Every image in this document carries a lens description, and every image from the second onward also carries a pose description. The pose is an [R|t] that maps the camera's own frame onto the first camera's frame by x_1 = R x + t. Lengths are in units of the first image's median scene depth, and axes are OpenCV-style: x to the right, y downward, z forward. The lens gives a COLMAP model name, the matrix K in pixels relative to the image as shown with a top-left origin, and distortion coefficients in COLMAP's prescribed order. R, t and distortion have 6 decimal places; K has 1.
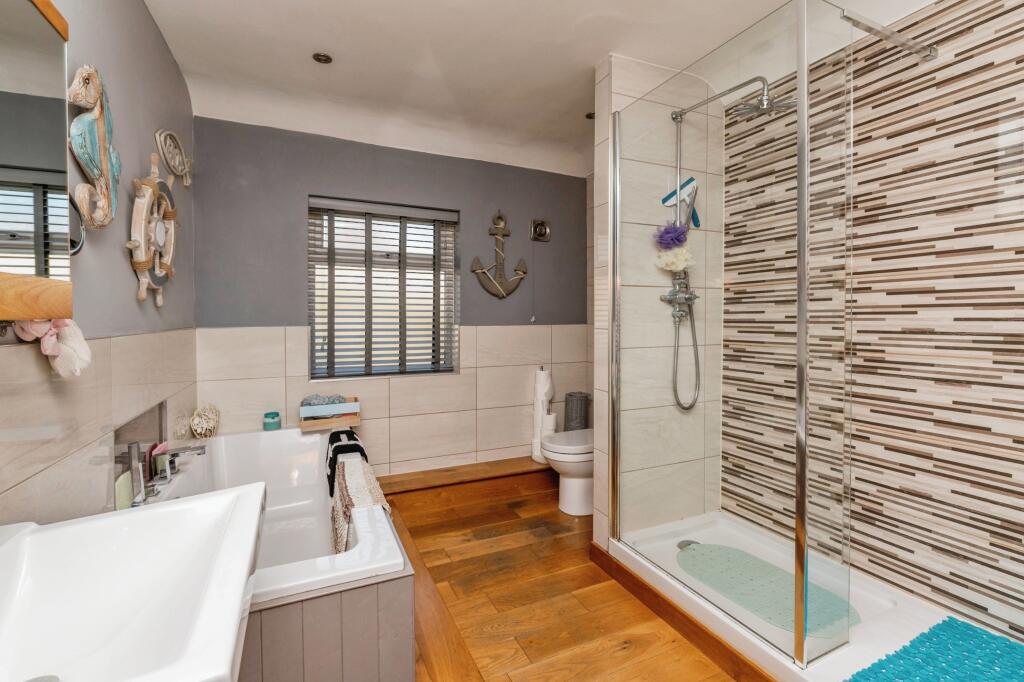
lens RADIAL K [[451.1, 0, 507.8], [0, 451.1, 325.4], [0, 0, 1]] dist [-0.002269, -0.001140]
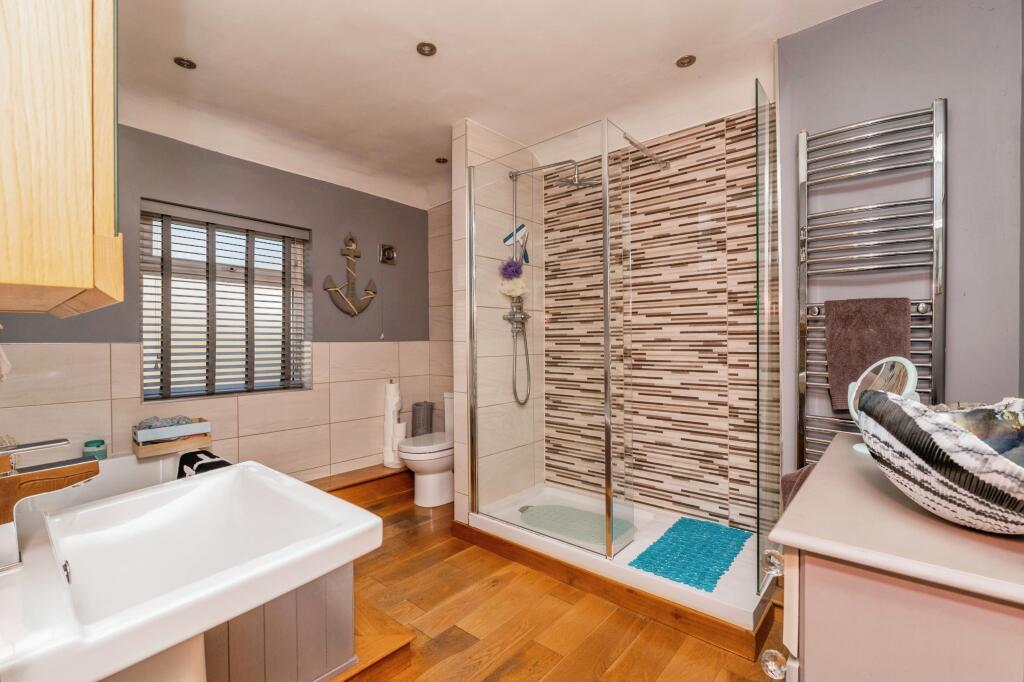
lens RADIAL K [[448.8, 0, 512.0], [0, 448.8, 341.0], [0, 0, 1]] dist [-0.002489, -0.000716]
pose [[0.905598, -0.004700, 0.424111, -0.162225], [0.011715, 0.999834, -0.013934, 0.022193], [-0.423976, 0.017587, 0.905503, -0.137812]]
